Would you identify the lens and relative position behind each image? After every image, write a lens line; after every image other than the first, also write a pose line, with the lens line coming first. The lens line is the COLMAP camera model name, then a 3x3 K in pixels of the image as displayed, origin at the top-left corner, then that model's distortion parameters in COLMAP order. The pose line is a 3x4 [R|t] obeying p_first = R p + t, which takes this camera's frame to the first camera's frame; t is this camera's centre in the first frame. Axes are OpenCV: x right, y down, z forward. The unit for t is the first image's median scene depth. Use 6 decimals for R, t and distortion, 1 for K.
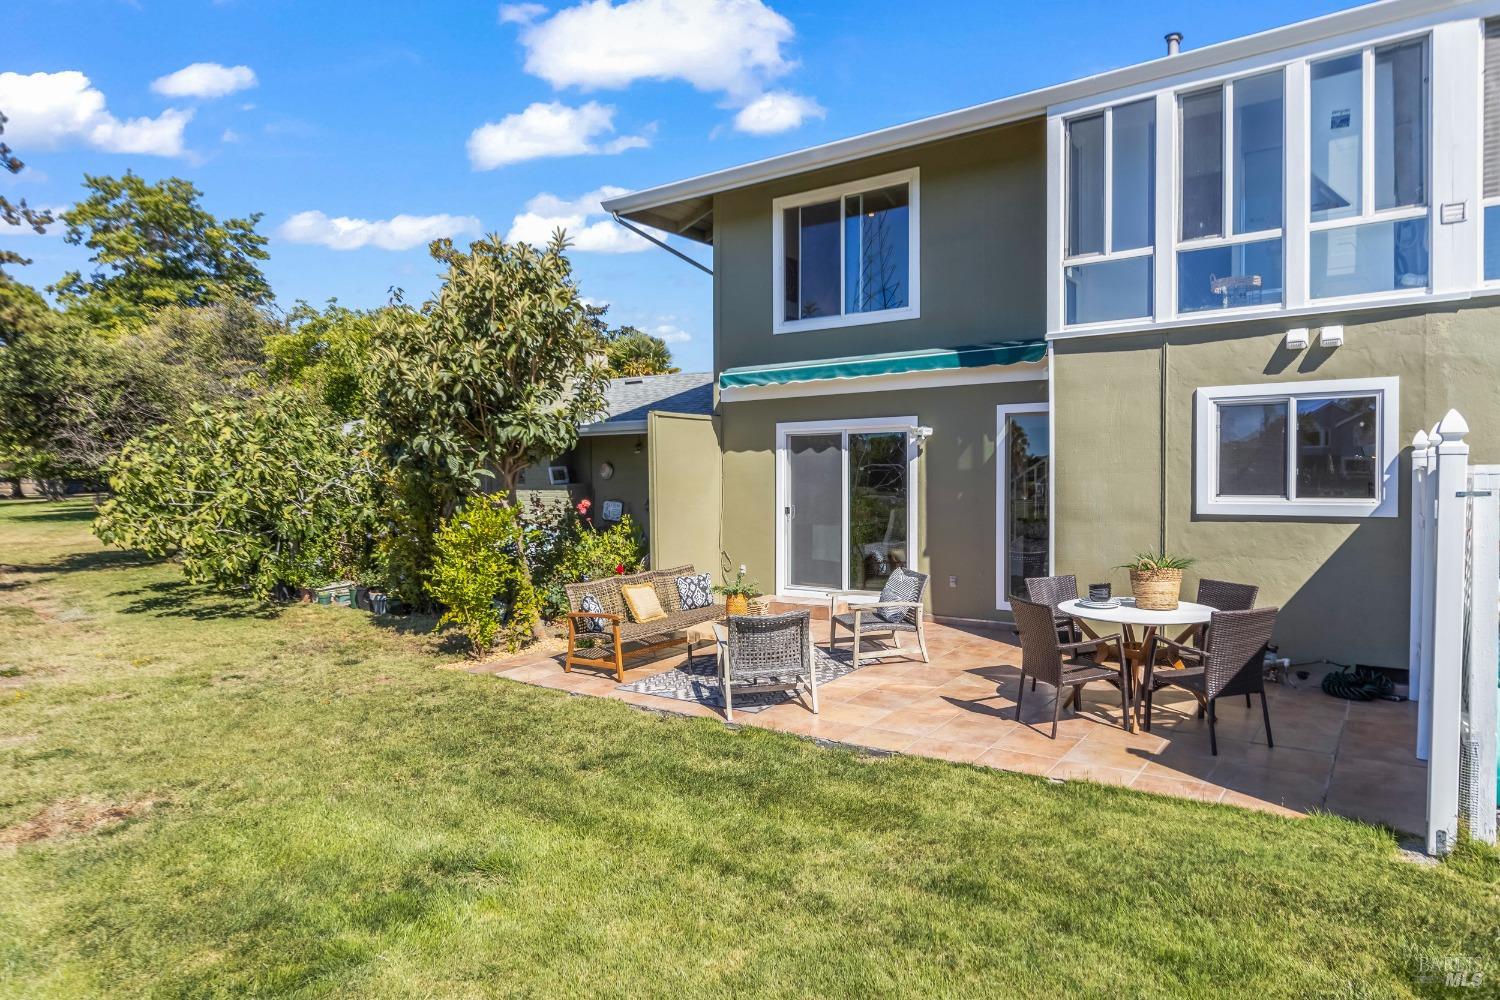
lens RADIAL K [[933.9, 0, 750.0], [0, 933.9, 500.0], [0, 0, 1]] dist [-0.007858, -0.000407]
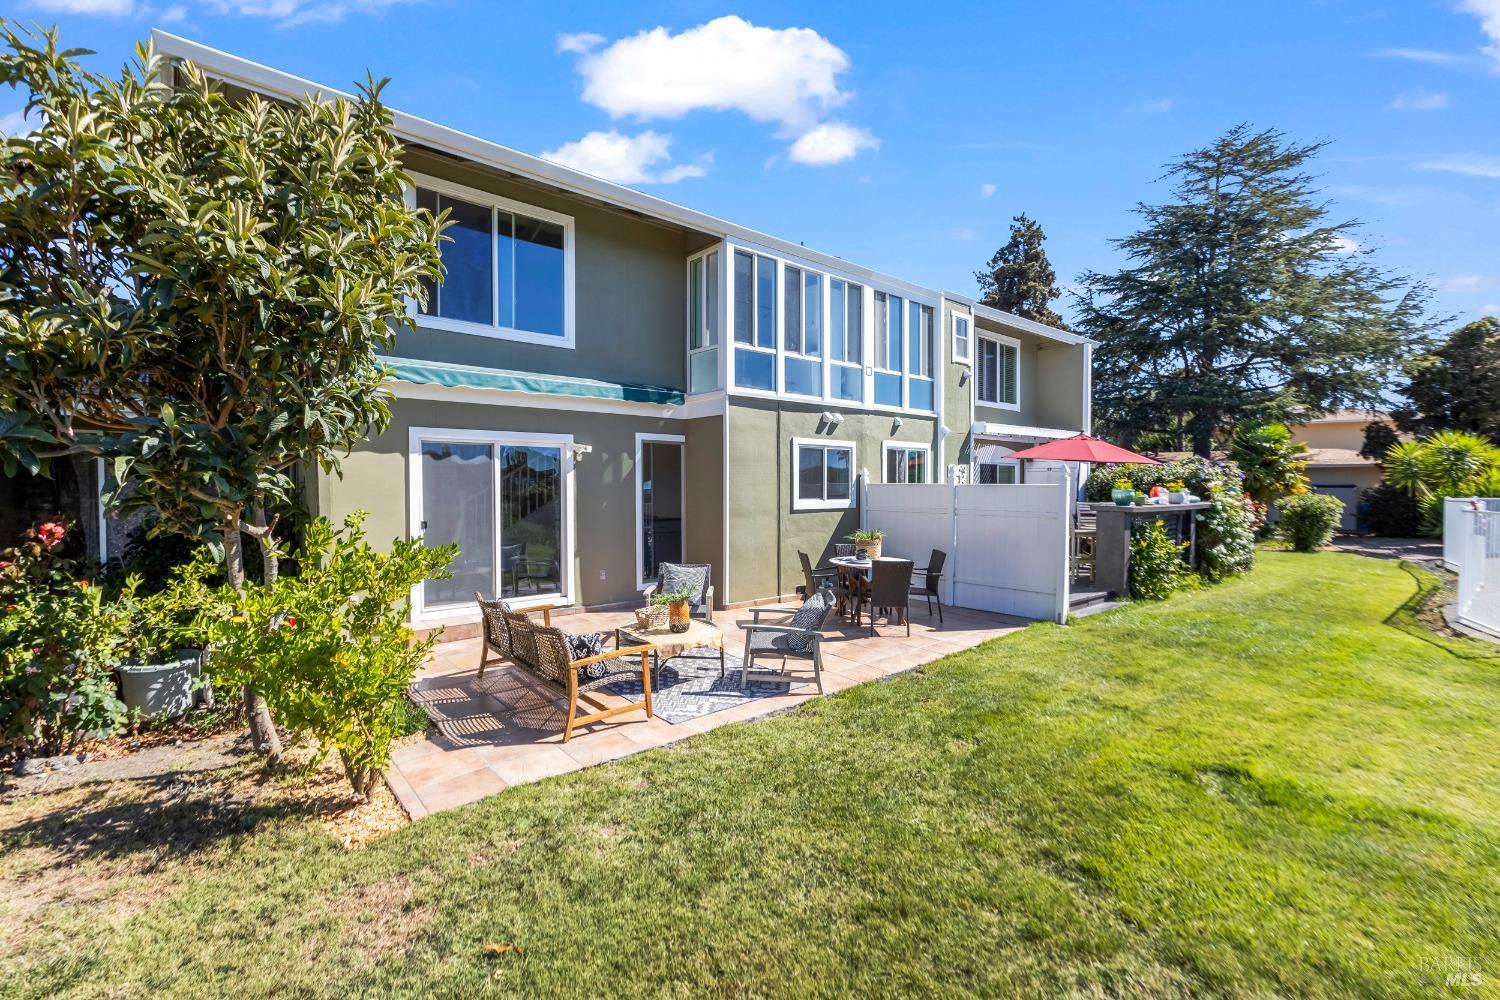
lens RADIAL K [[668.2, 0, 784.2], [0, 668.2, 503.3], [0, 0, 1]] dist [-0.012756, 0.000073]
pose [[0.189688, -0.019912, 0.981643, -0.746981], [0.022986, 0.999610, 0.015835, -0.017082], [-0.981575, 0.019560, 0.190072, 0.773028]]
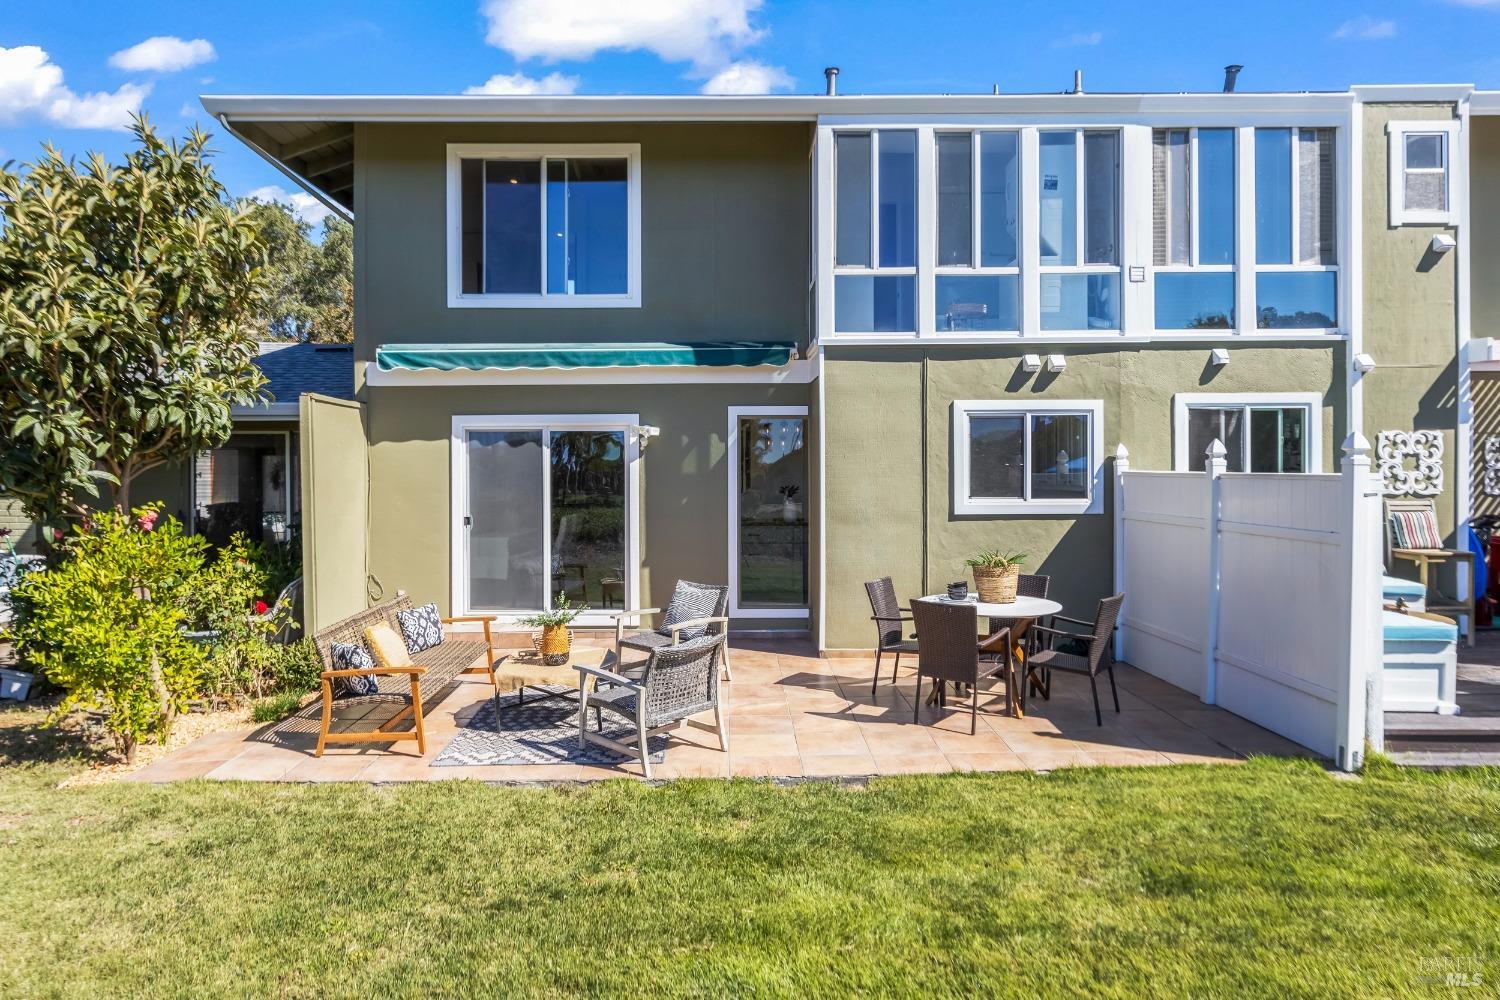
lens RADIAL K [[988.1, 0, 749.3], [0, 988.1, 486.6], [0, 0, 1]] dist [-0.002699, -0.000839]
pose [[0.795552, -0.004778, 0.605866, -0.418943], [0.014634, 0.999829, -0.011331, -0.008403], [-0.605708, 0.017881, 0.795486, 0.214374]]
